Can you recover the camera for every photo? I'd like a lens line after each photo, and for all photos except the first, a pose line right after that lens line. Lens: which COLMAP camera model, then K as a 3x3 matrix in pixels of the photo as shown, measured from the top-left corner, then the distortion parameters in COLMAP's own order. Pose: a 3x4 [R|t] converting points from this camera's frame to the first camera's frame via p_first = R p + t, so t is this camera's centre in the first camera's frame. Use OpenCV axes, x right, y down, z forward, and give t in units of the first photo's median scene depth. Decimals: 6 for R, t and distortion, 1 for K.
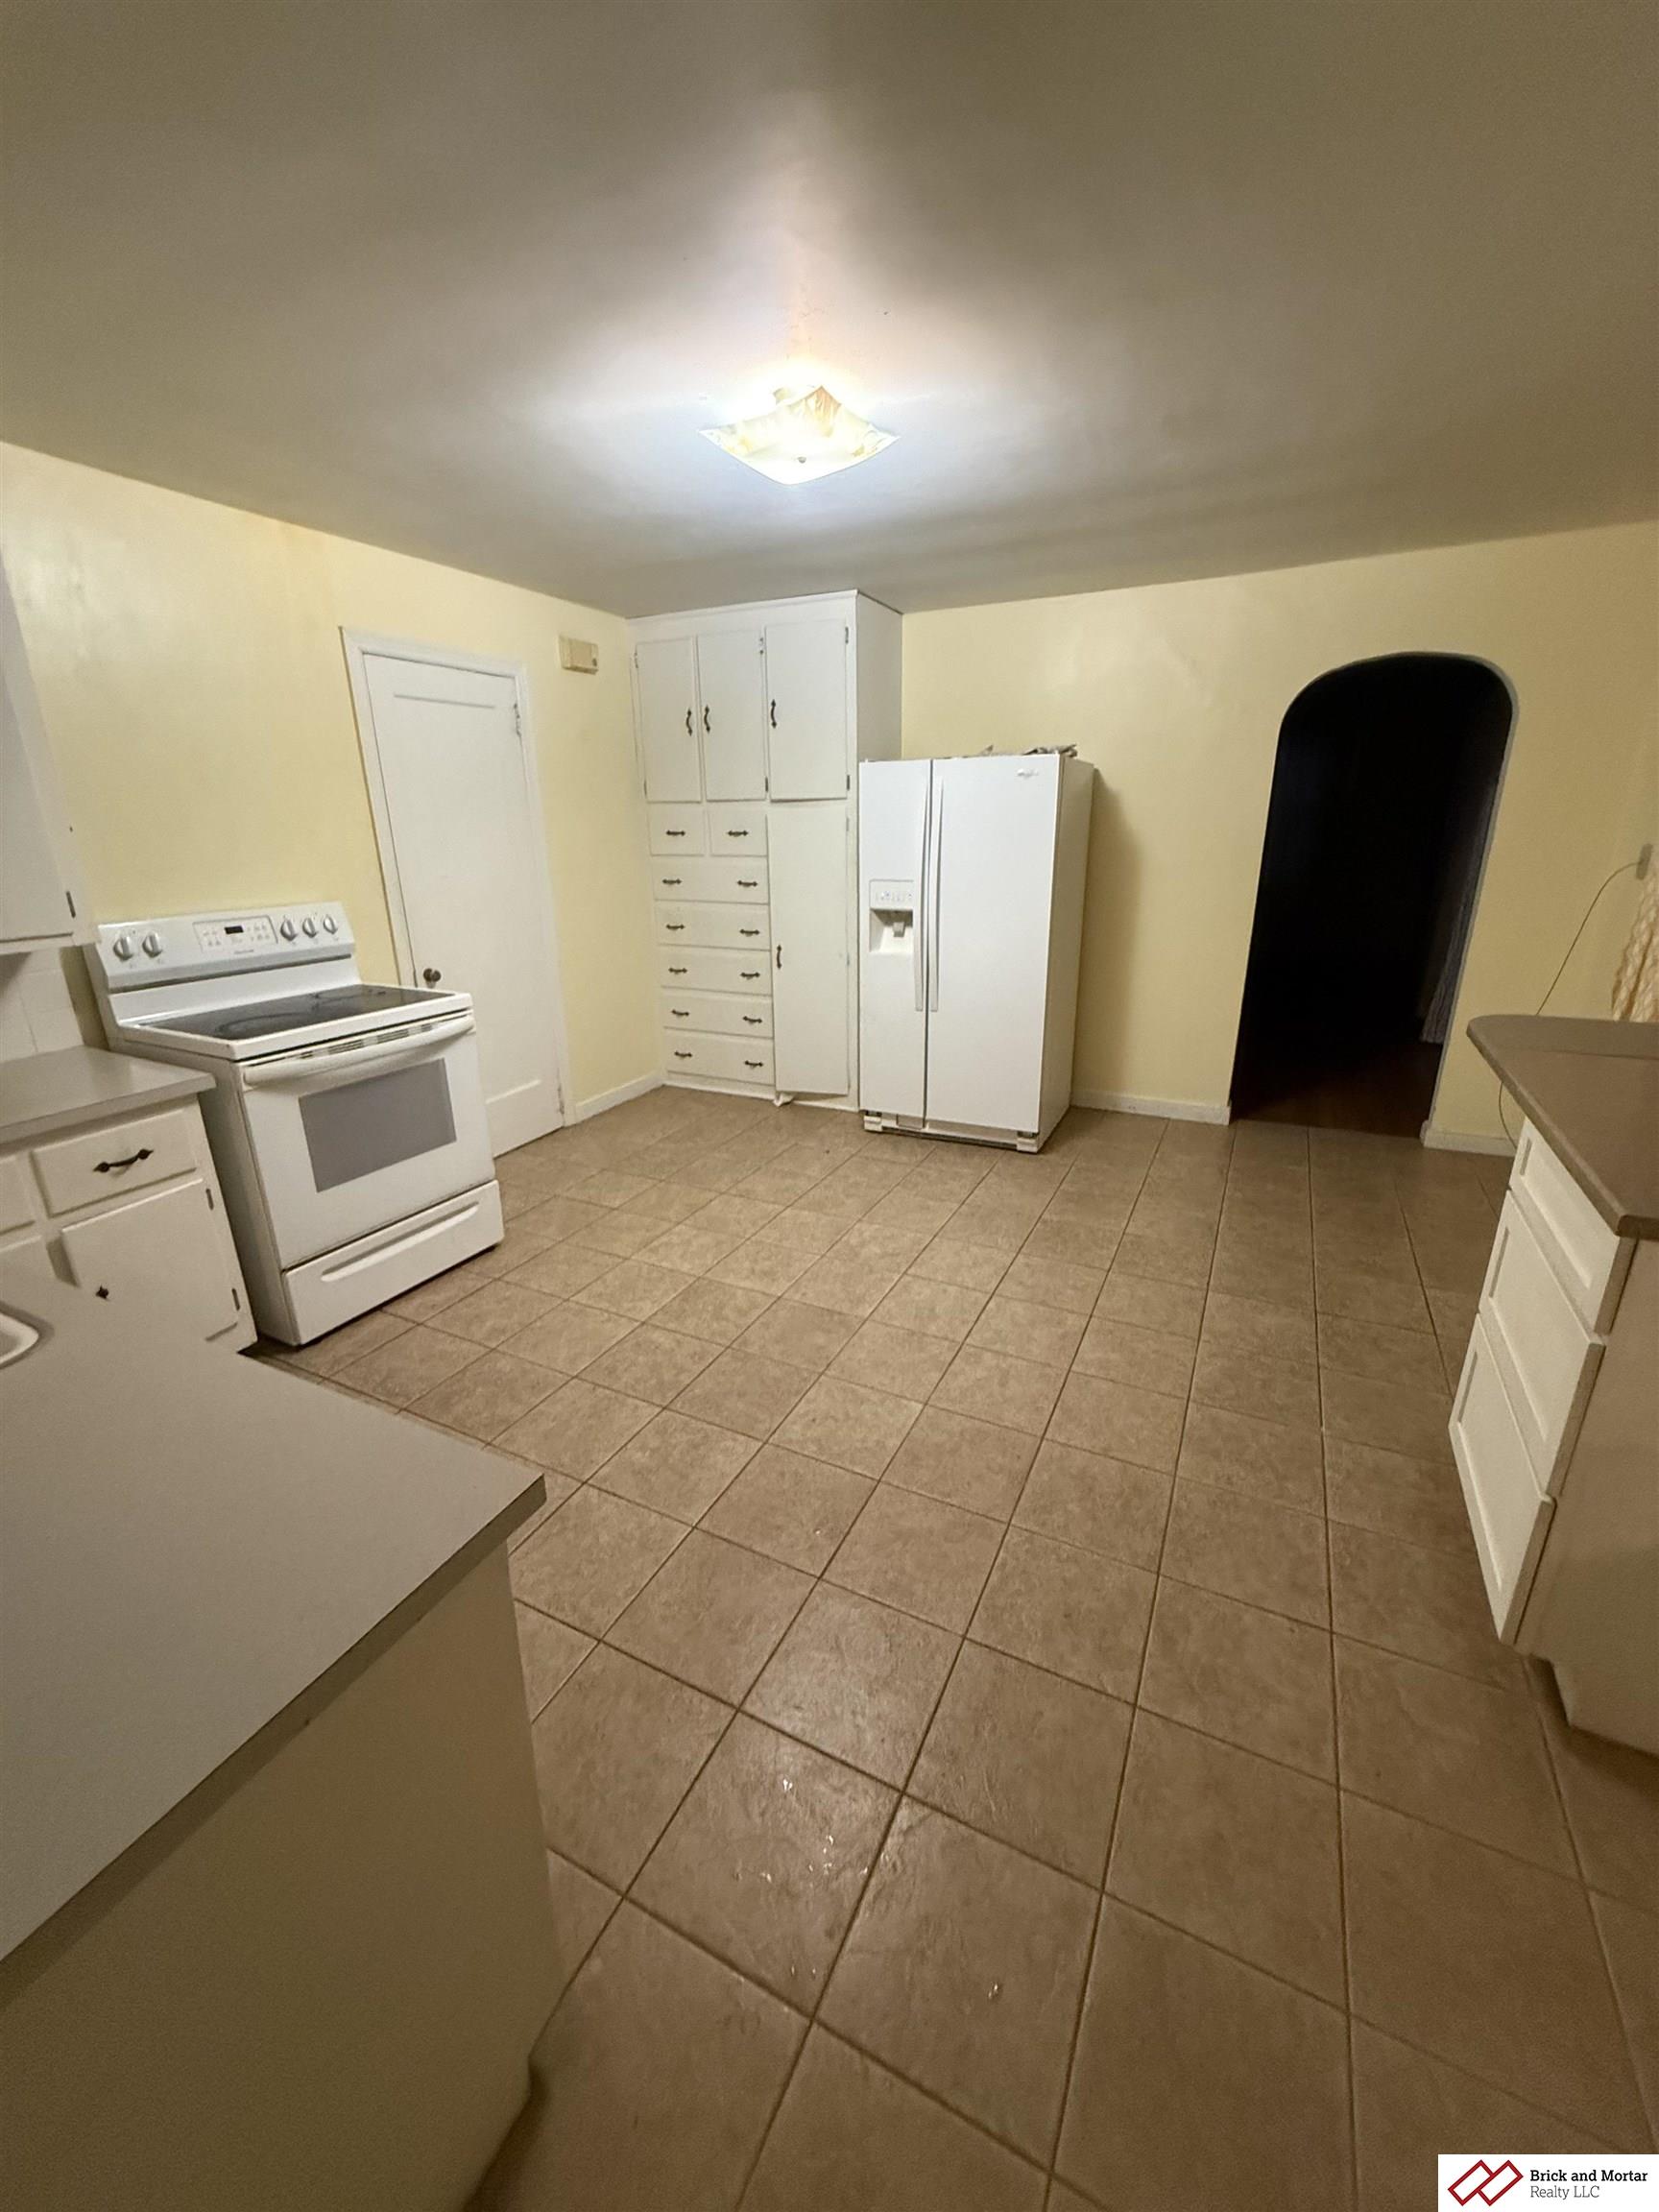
lens RADIAL K [[886.0, 0, 825.7], [0, 886.0, 1101.2], [0, 0, 1]] dist [0.012263, 0.000030]
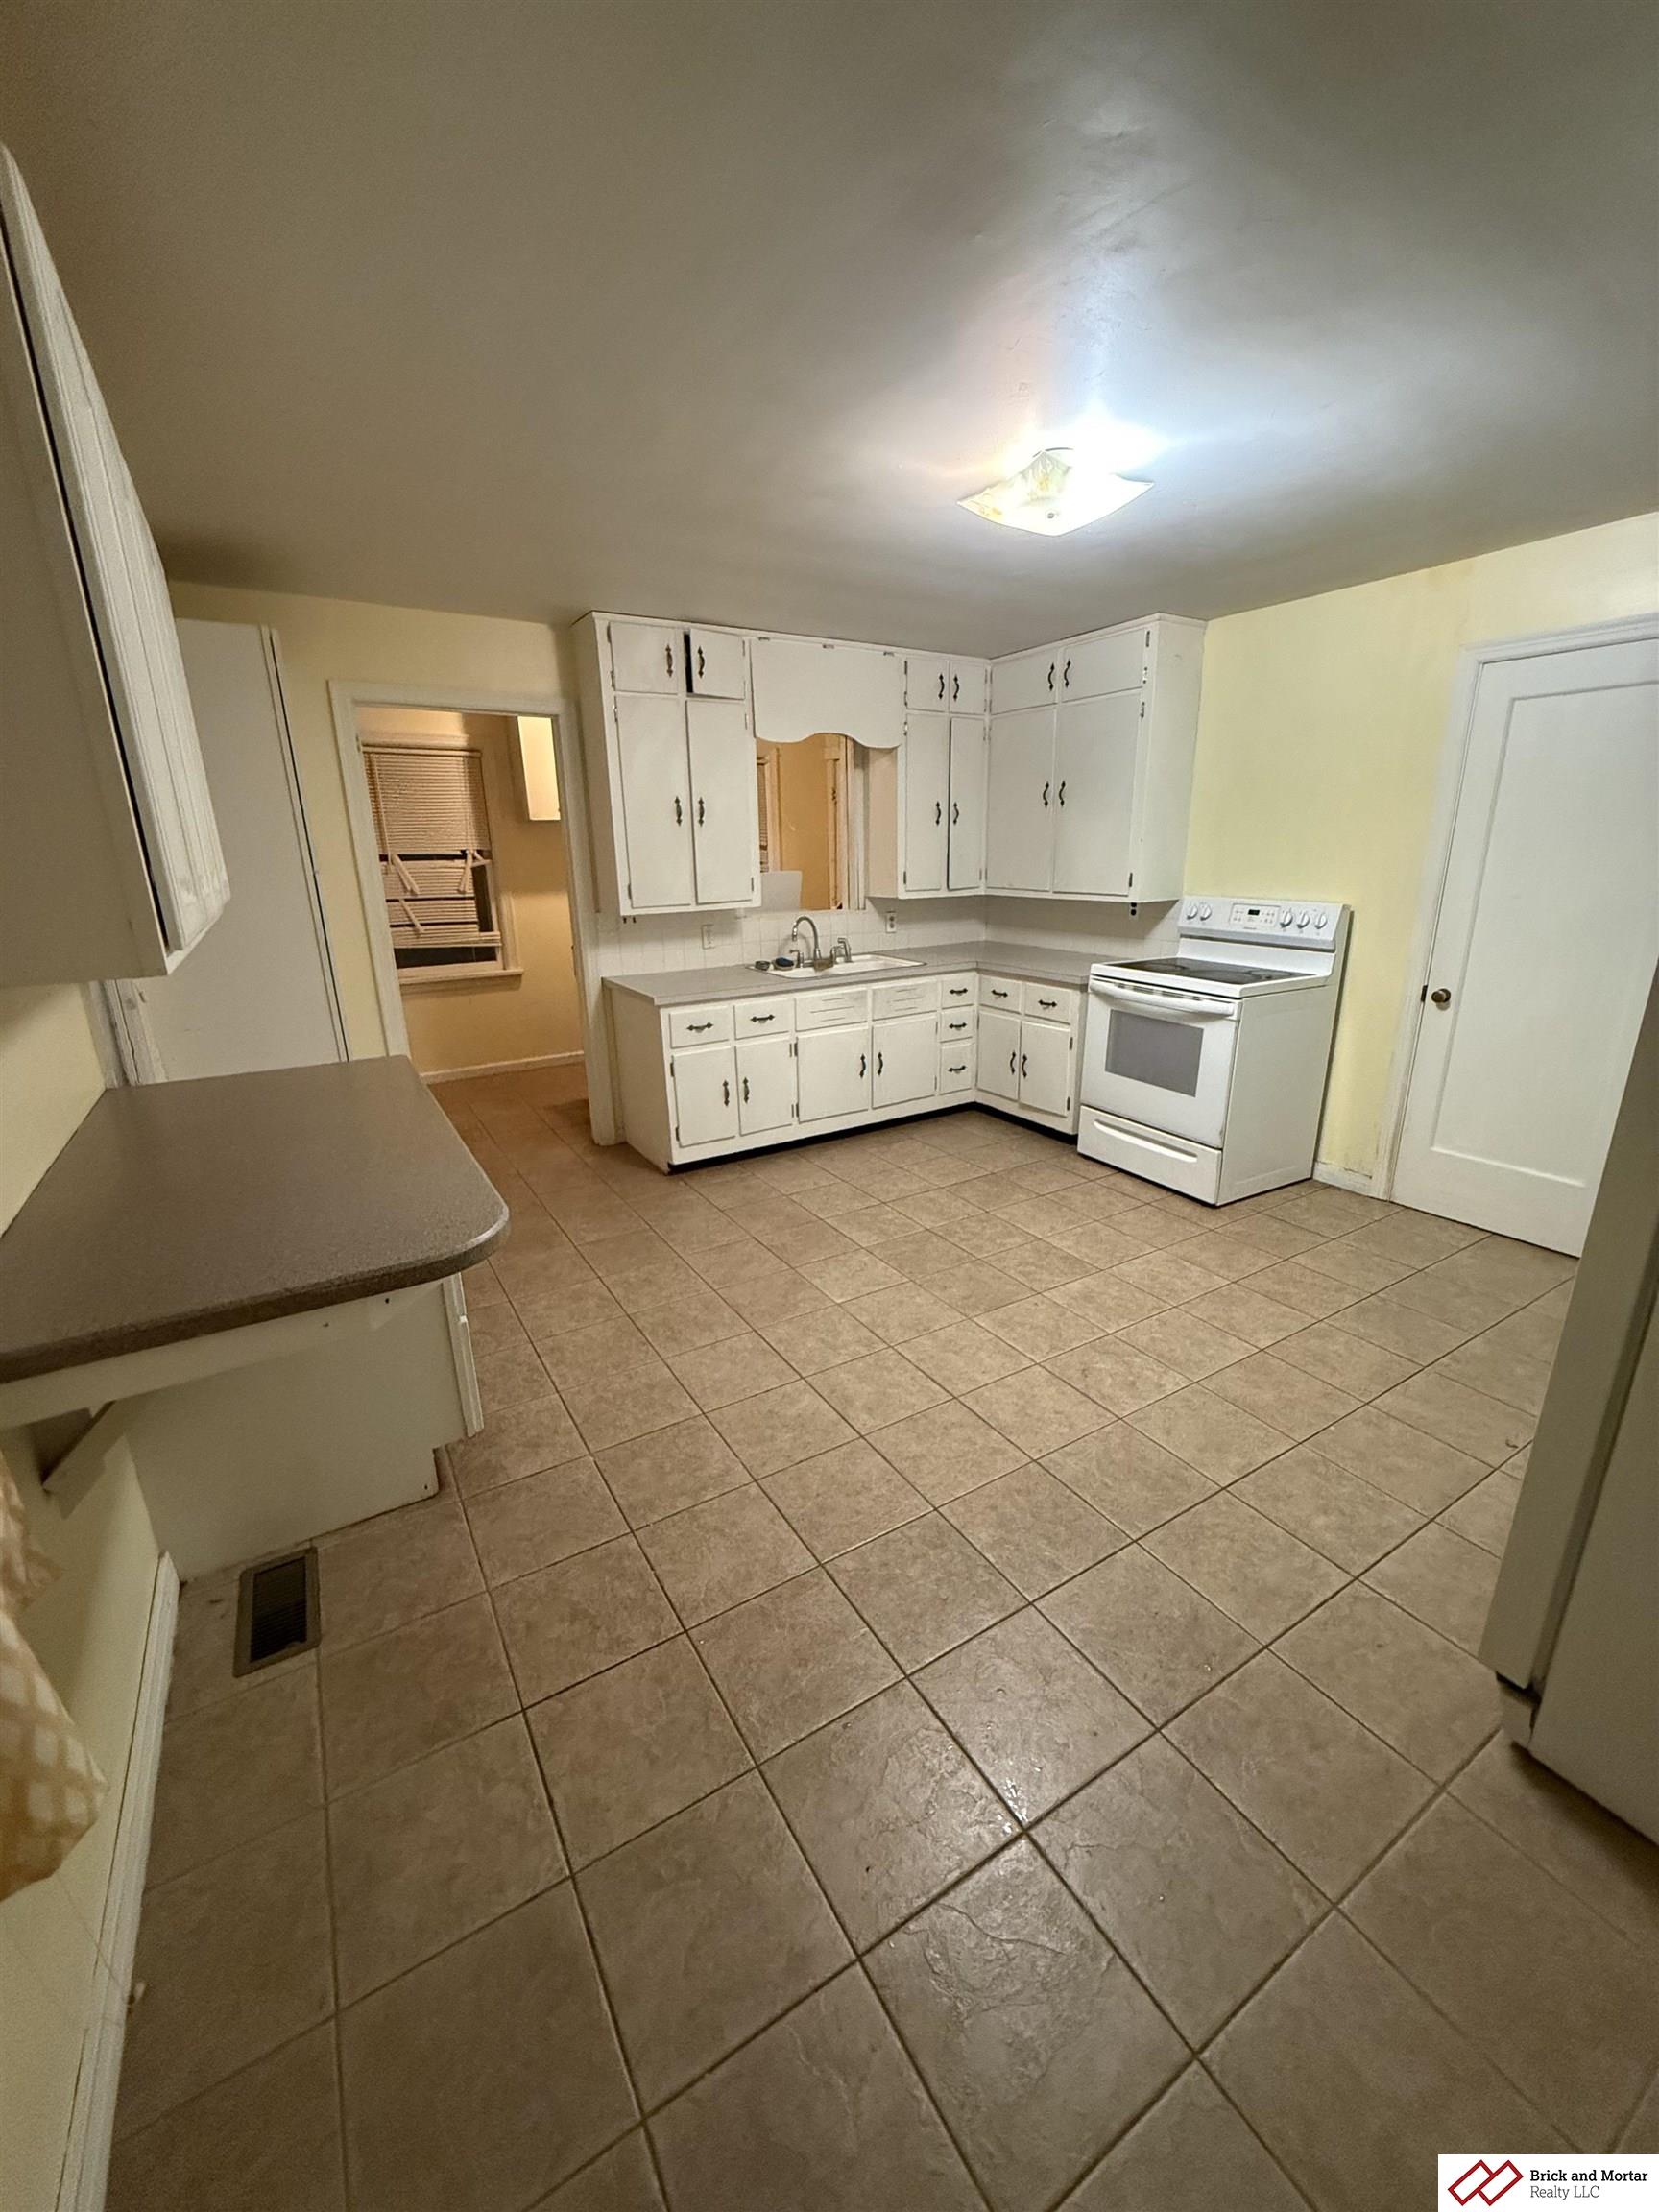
lens RADIAL K [[886.0, 0, 833.6], [0, 886.0, 1102.9], [0, 0, 1]] dist [0.012263, 0.000030]
pose [[-0.529682, 0.257608, -0.808131, 0.893069], [-0.242548, 0.866977, 0.435341, -0.383452], [0.812778, 0.426603, -0.396739, 1.155109]]
